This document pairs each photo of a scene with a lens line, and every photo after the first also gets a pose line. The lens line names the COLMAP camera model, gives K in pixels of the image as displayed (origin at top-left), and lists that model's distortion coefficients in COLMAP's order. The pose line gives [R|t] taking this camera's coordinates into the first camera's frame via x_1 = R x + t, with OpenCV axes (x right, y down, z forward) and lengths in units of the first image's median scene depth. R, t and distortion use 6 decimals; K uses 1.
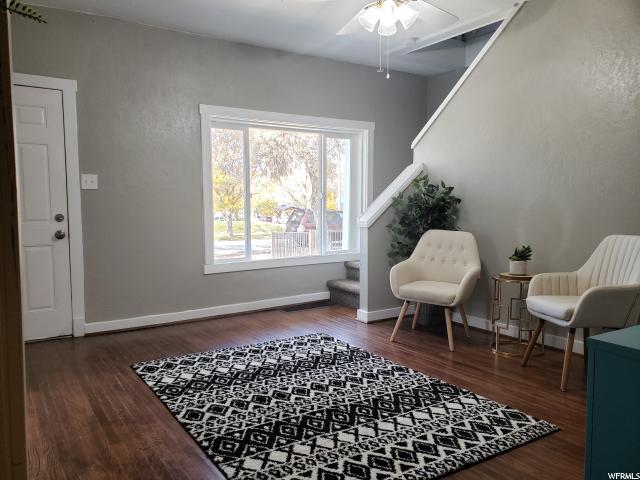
lens RADIAL K [[497.8, 0, 319.2], [0, 497.8, 240.2], [0, 0, 1]] dist [0.057605, -0.087929]
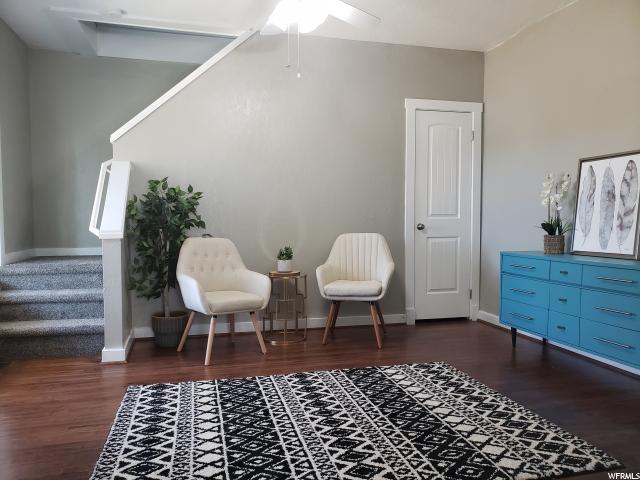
lens RADIAL K [[497.8, 0, 319.2], [0, 497.8, 240.2], [0, 0, 1]] dist [0.057605, -0.087929]
pose [[0.316038, -0.034560, 0.948117, -0.835061], [0.071095, 0.997389, 0.012658, -0.017251], [-0.946079, 0.063406, 0.317670, 0.729930]]
